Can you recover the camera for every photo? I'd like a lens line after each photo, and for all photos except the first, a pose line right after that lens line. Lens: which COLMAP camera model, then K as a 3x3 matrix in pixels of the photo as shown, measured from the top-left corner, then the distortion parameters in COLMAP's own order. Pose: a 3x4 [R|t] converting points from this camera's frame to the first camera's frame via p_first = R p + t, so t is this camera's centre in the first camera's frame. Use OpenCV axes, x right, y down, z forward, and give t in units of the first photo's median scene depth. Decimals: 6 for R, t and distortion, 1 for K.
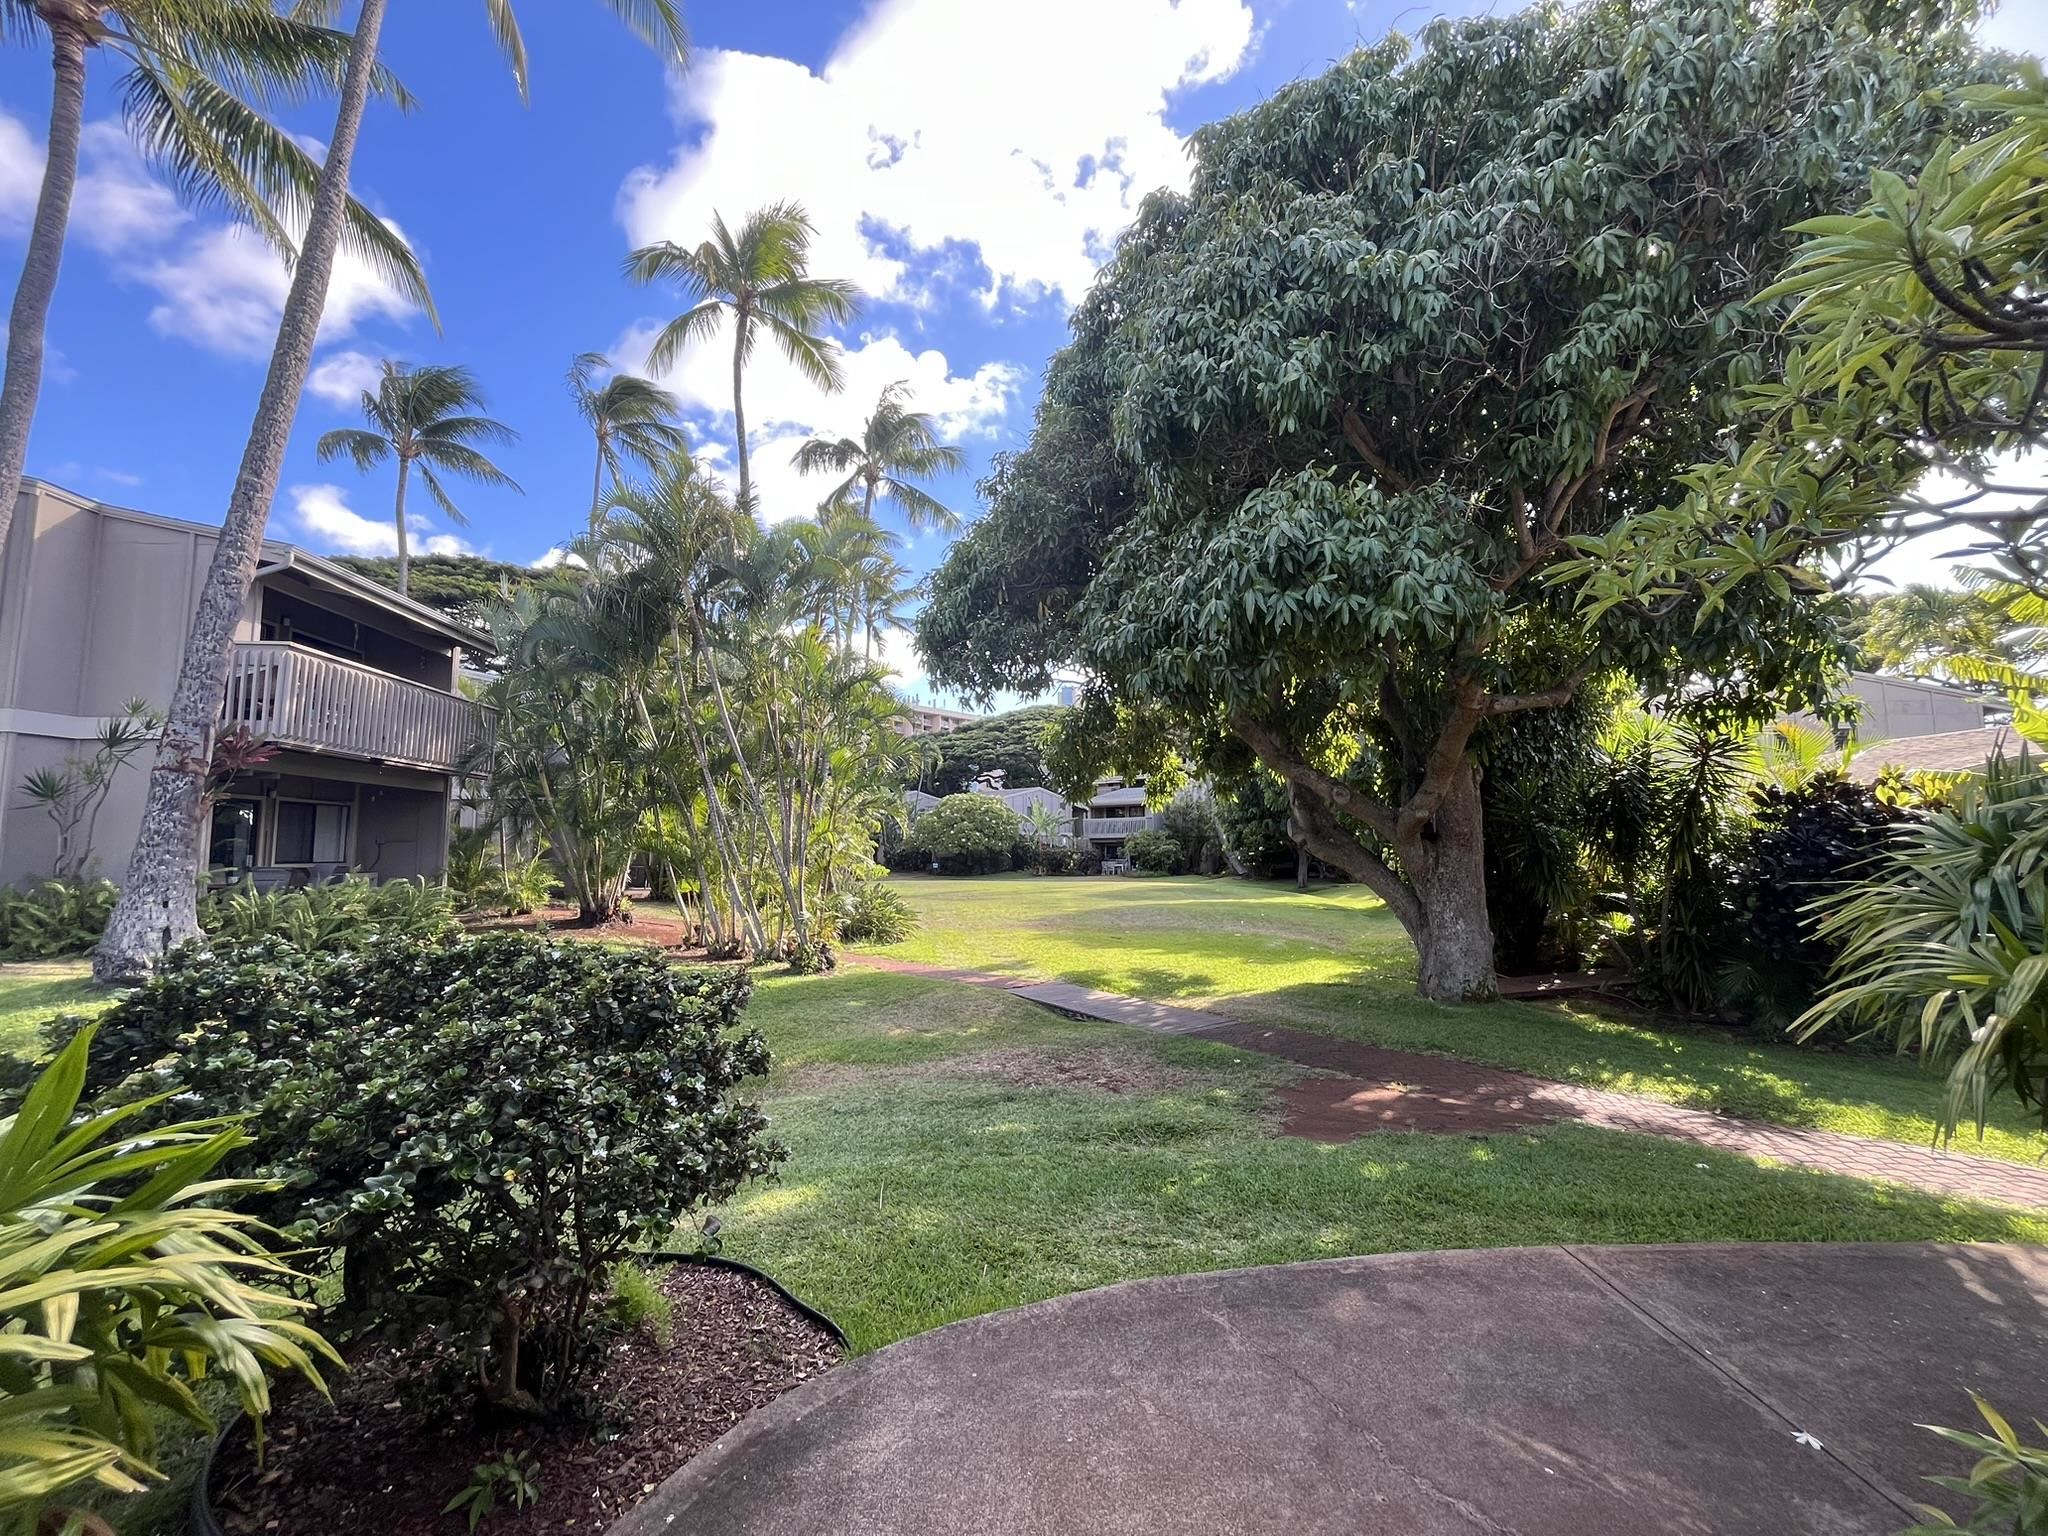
lens RADIAL K [[833.6, 0, 1024.0], [0, 833.6, 768.0], [0, 0, 1]] dist [-0.001319, 0.001271]
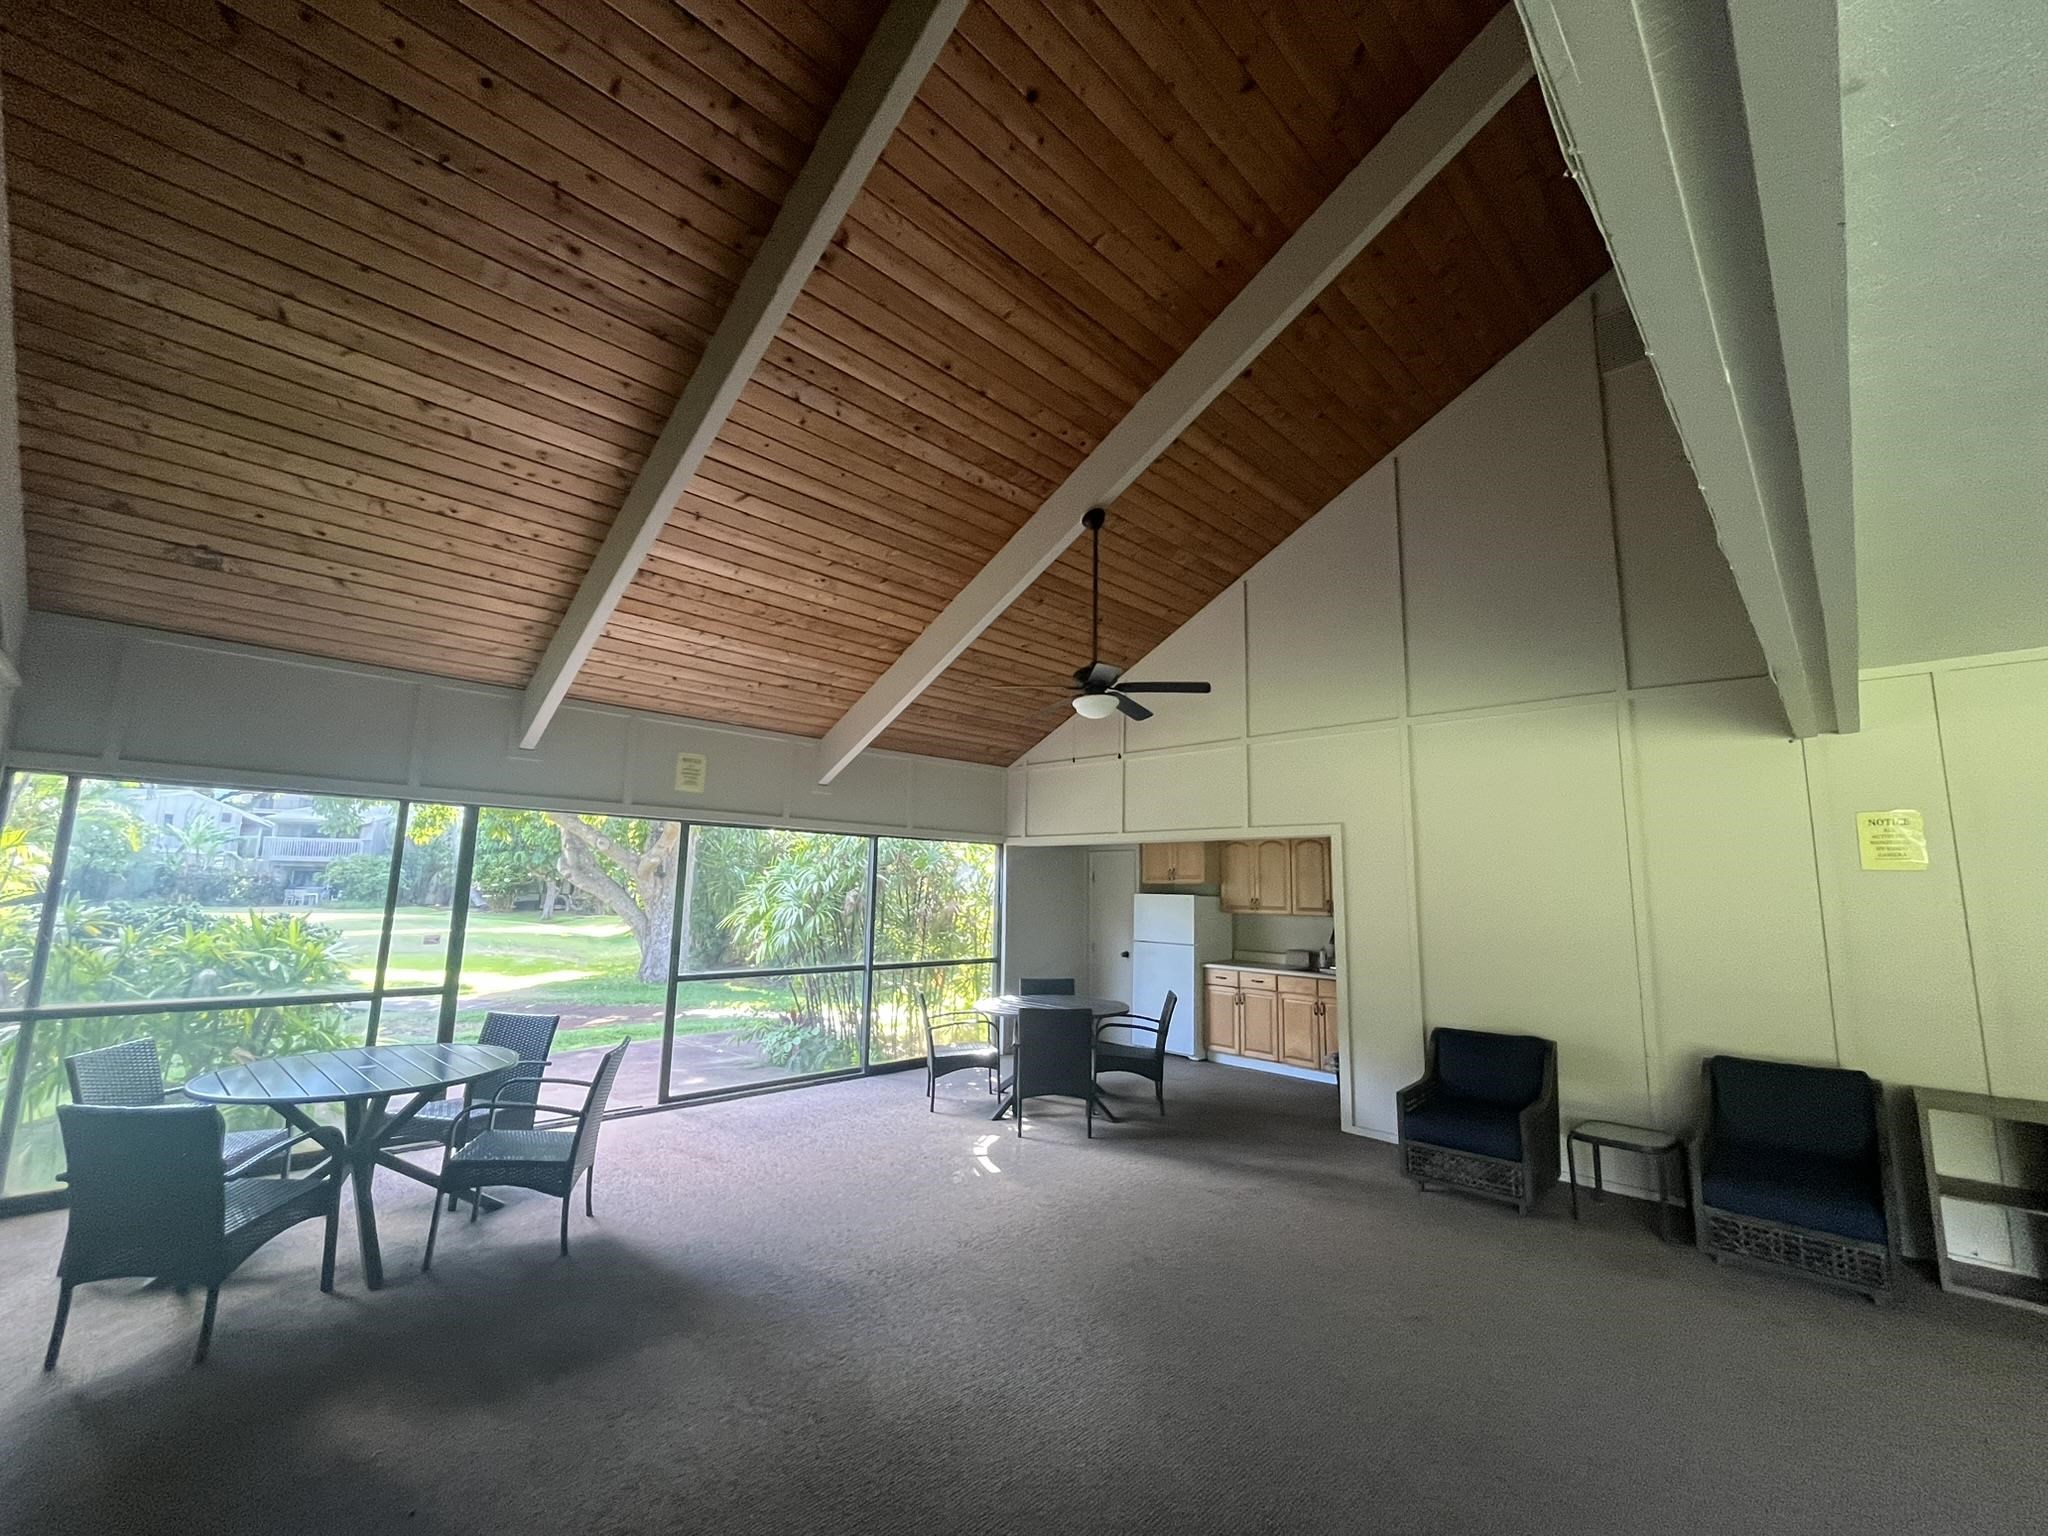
lens RADIAL K [[833.6, 0, 1024.0], [0, 833.6, 768.0], [0, 0, 1]] dist [-0.001319, 0.001271]
pose [[0.667371, 0.131541, 0.733016, -0.080700], [-0.099999, 0.991192, -0.086828, -0.017679], [-0.737981, -0.015354, 0.674647, -0.197258]]
